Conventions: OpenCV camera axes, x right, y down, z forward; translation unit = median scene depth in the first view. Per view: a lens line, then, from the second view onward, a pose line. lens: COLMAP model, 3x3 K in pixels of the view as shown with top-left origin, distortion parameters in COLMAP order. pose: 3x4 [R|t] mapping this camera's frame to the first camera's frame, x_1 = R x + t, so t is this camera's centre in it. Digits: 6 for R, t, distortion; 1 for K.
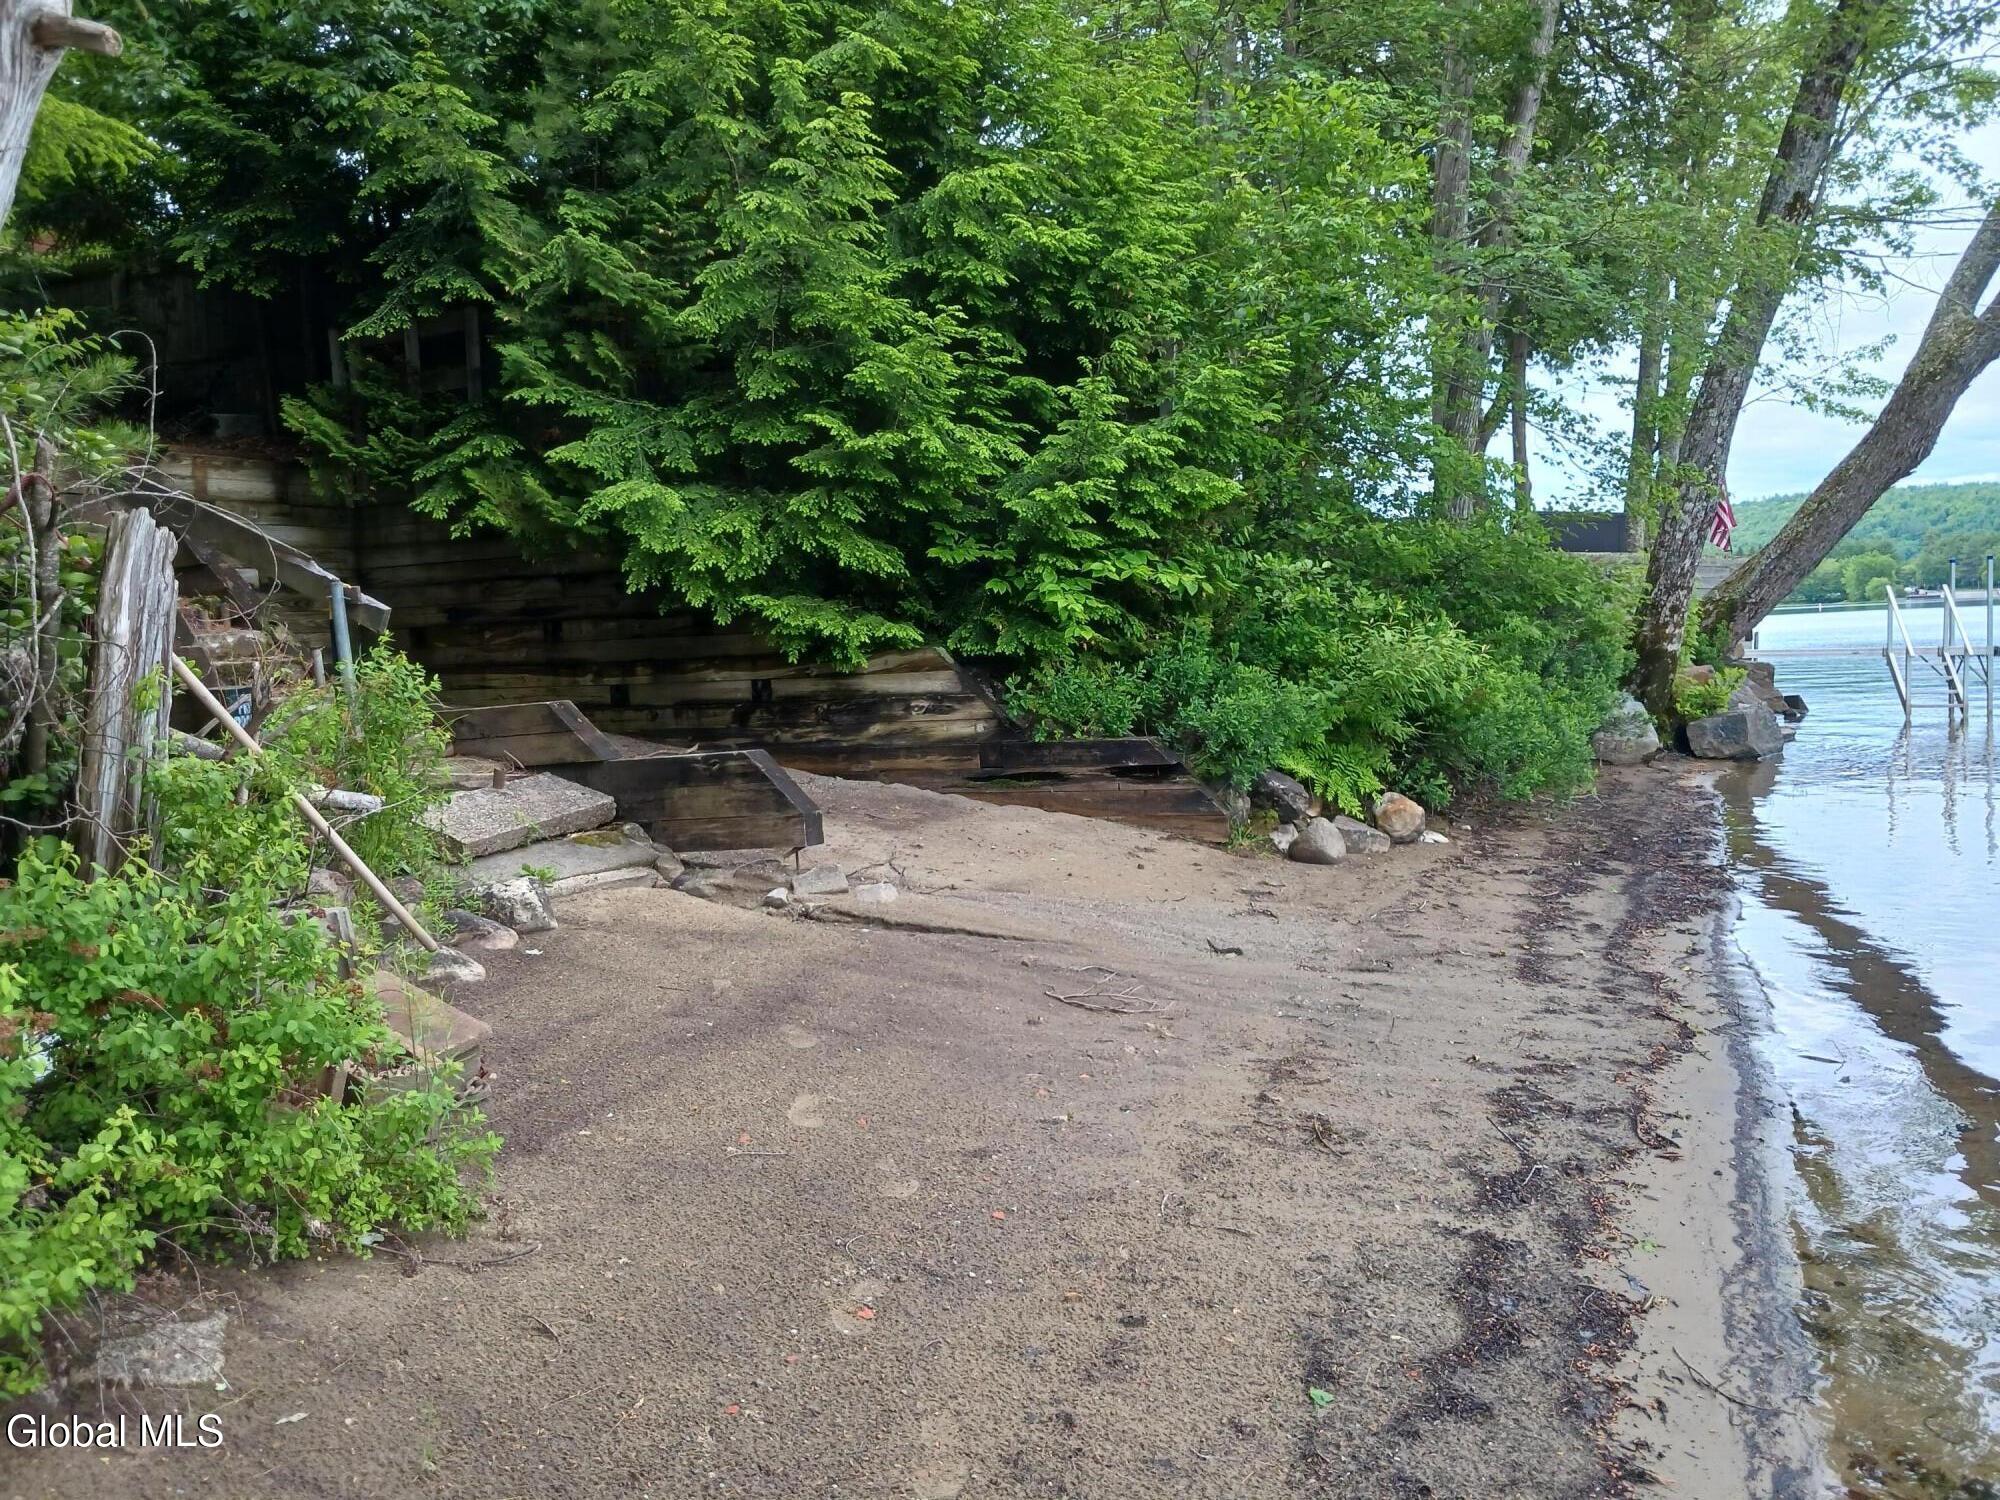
lens RADIAL K [[1570.8, 0, 1000.0], [0, 1570.8, 750.0], [0, 0, 1]] dist [-0.011288, -0.009215]
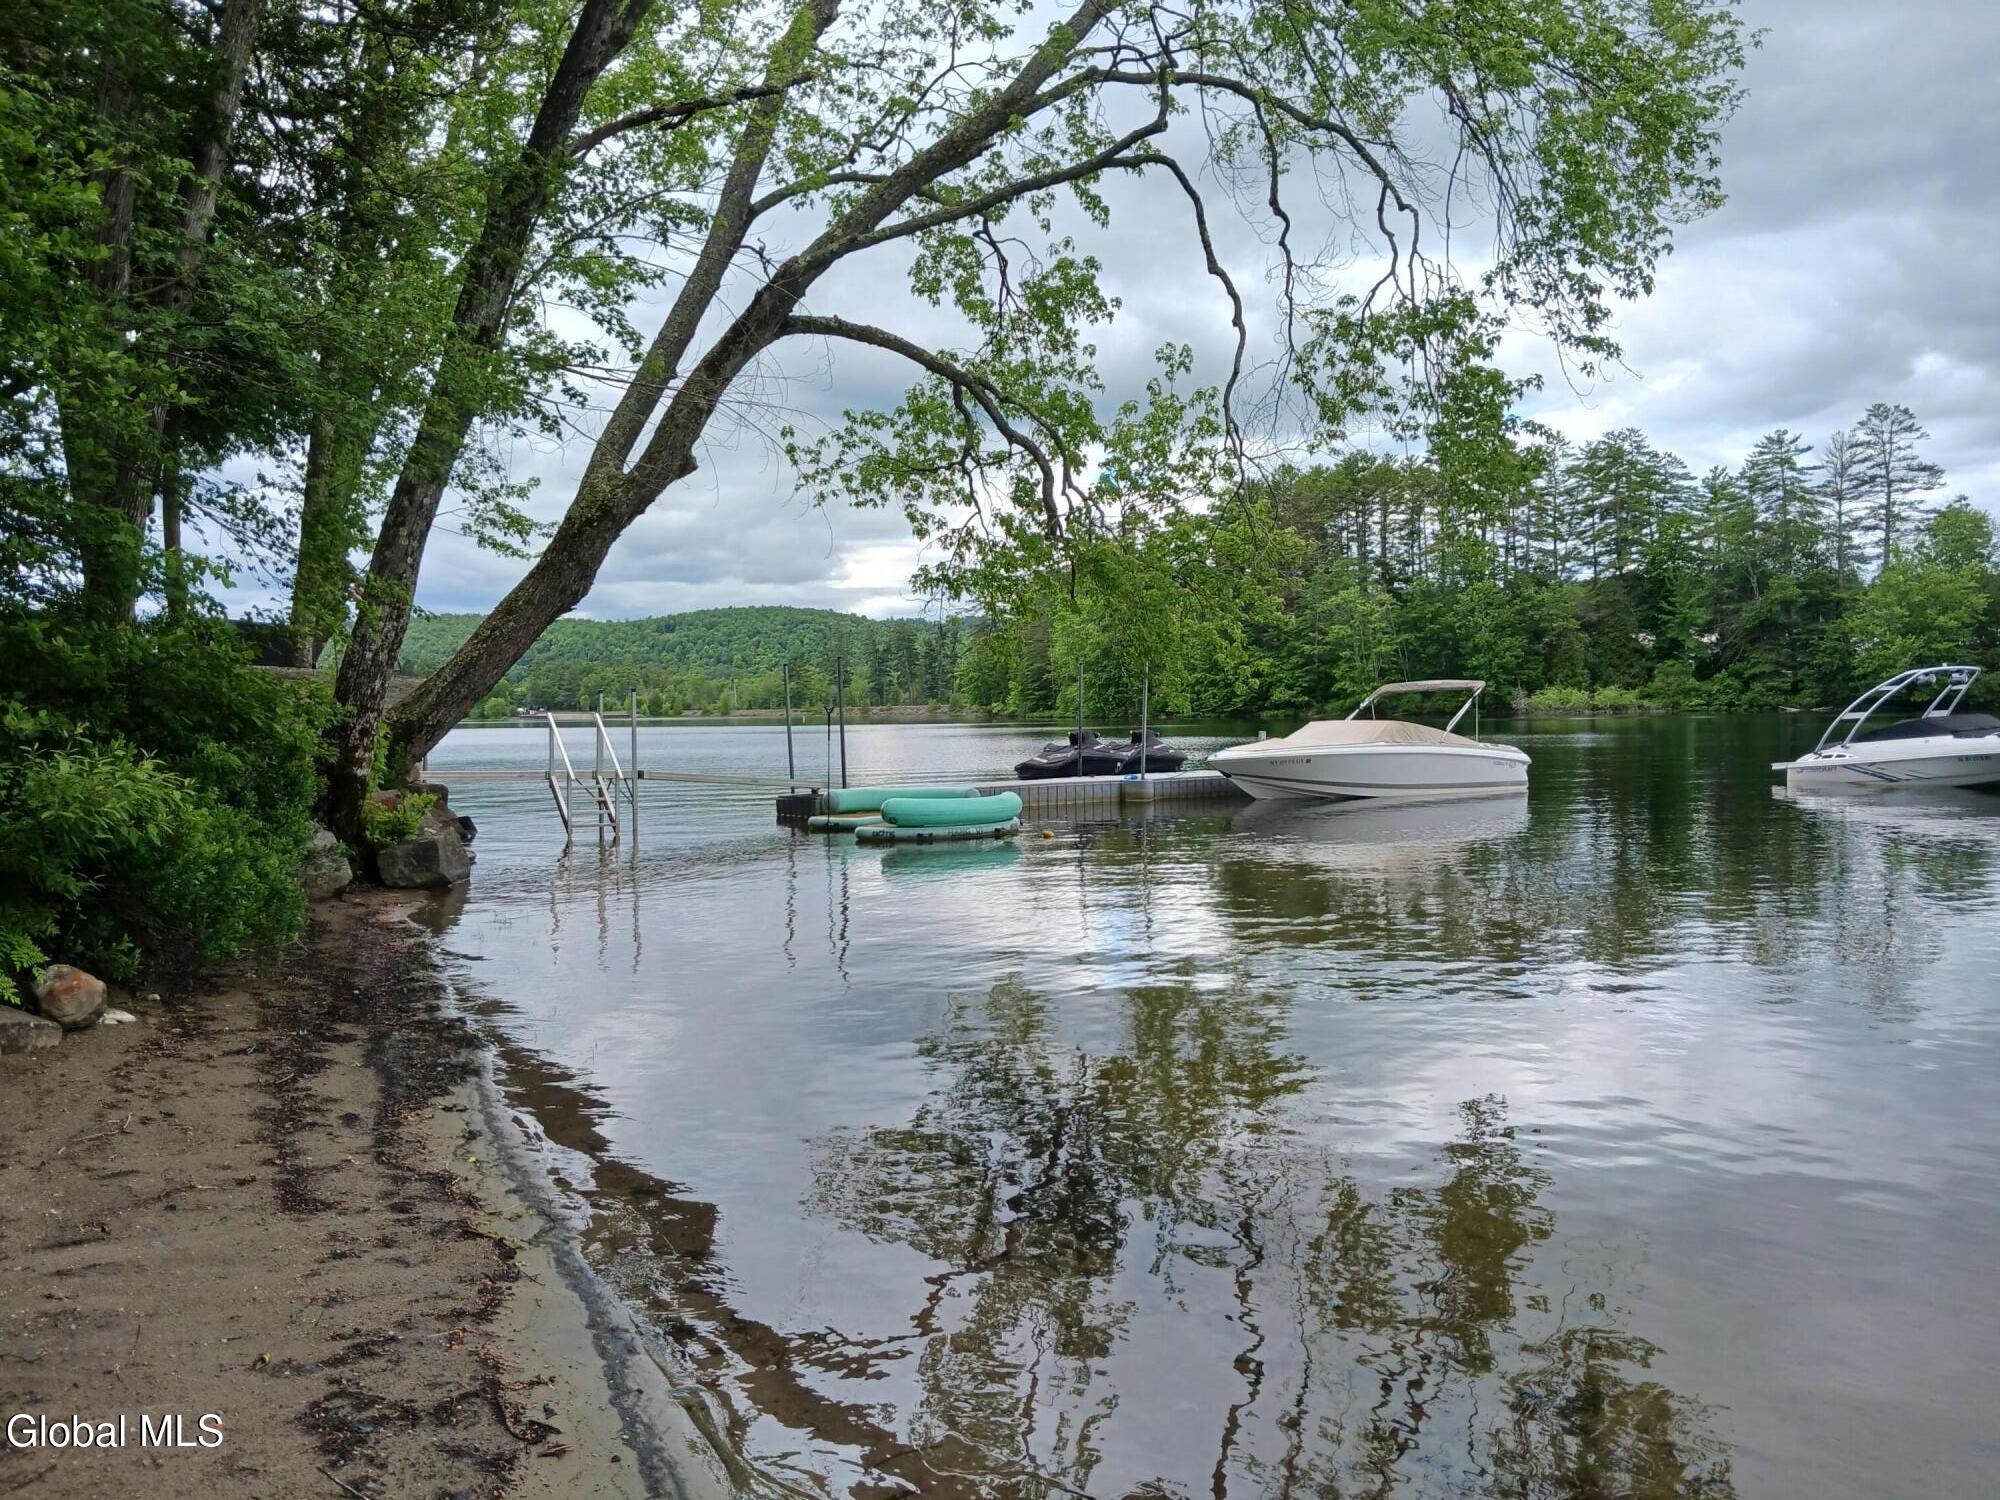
lens RADIAL K [[1570.8, 0, 1000.0], [0, 1570.8, 750.0], [0, 0, 1]] dist [-0.011288, -0.009215]
pose [[0.681563, 0.016339, 0.731577, -0.001206], [0.036840, 0.997717, -0.056604, -0.017083], [-0.730832, 0.065531, 0.679405, 0.115039]]
